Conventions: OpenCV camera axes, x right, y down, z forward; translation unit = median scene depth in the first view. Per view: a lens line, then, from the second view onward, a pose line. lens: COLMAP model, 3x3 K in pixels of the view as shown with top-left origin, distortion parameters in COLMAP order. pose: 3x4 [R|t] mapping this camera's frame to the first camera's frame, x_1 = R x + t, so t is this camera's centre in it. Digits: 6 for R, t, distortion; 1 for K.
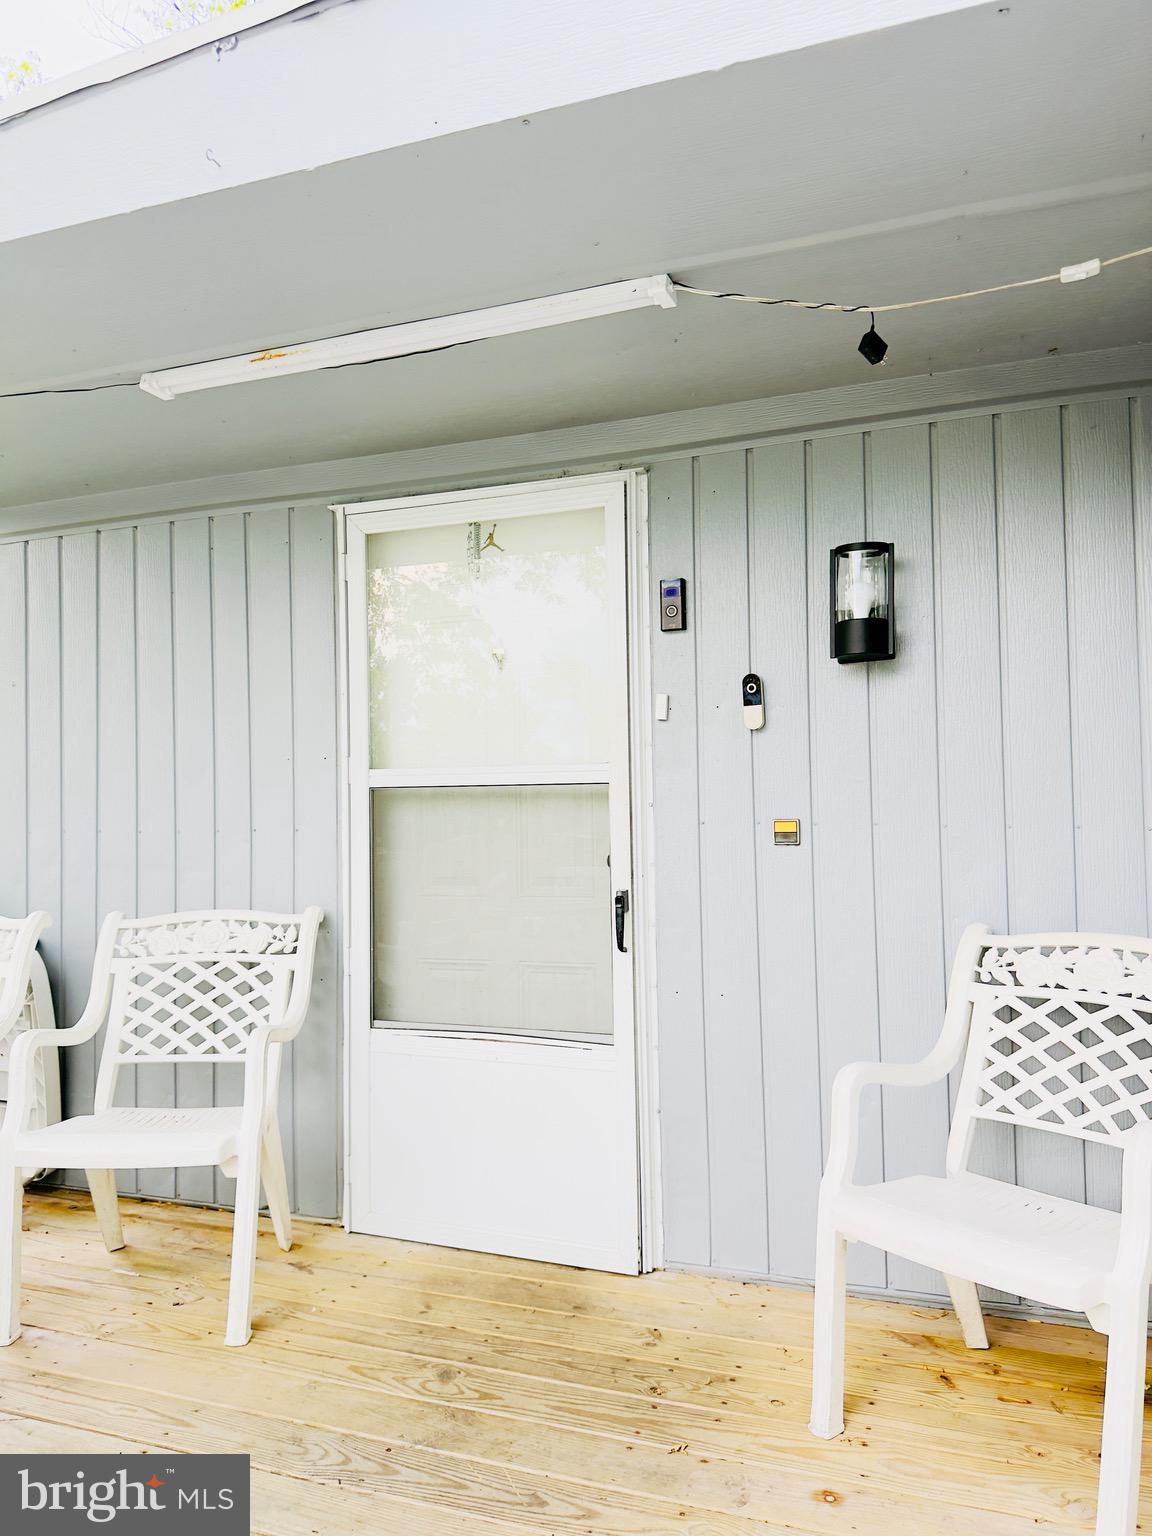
lens RADIAL K [[1083.5, 0, 576.0], [0, 1083.5, 768.0], [0, 0, 1]] dist [0.046228, -0.000963]
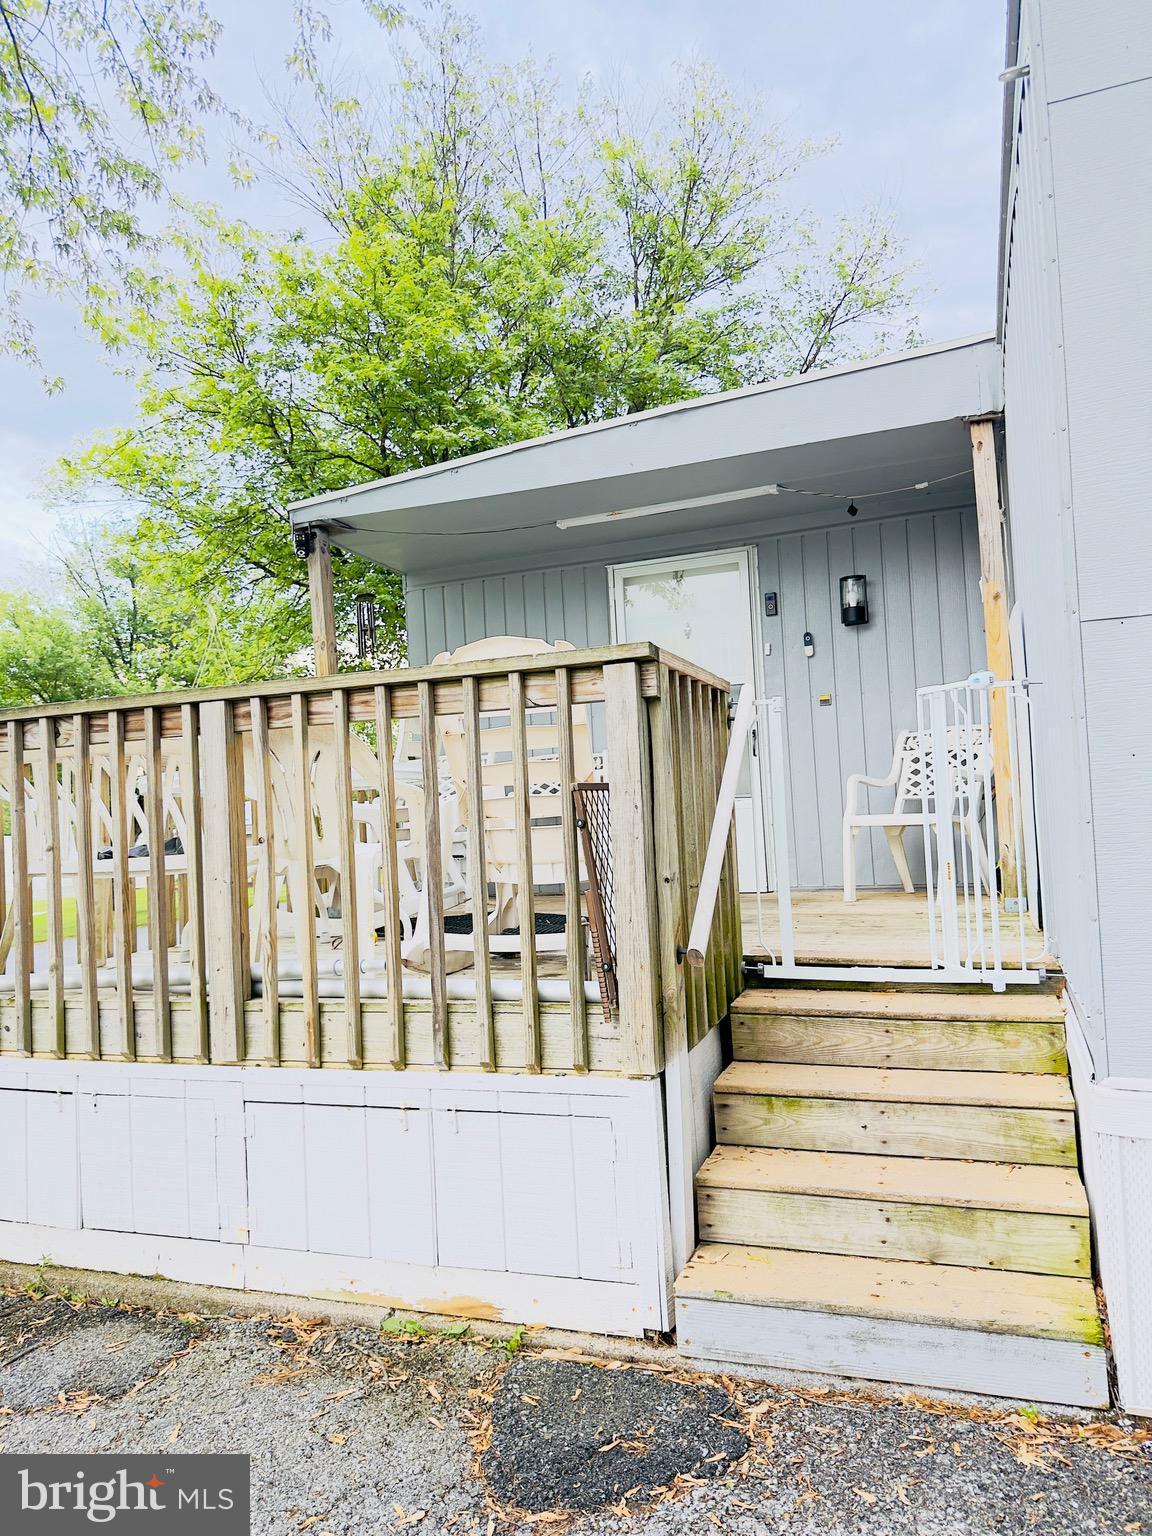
lens RADIAL K [[1083.5, 0, 576.0], [0, 1083.5, 768.0], [0, 0, 1]] dist [0.046228, -0.000963]
pose [[0.999174, -0.040095, -0.006648, -0.338627], [0.040097, 0.999196, 0.000178, 0.187938], [0.006636, -0.000444, 0.999978, -1.367464]]
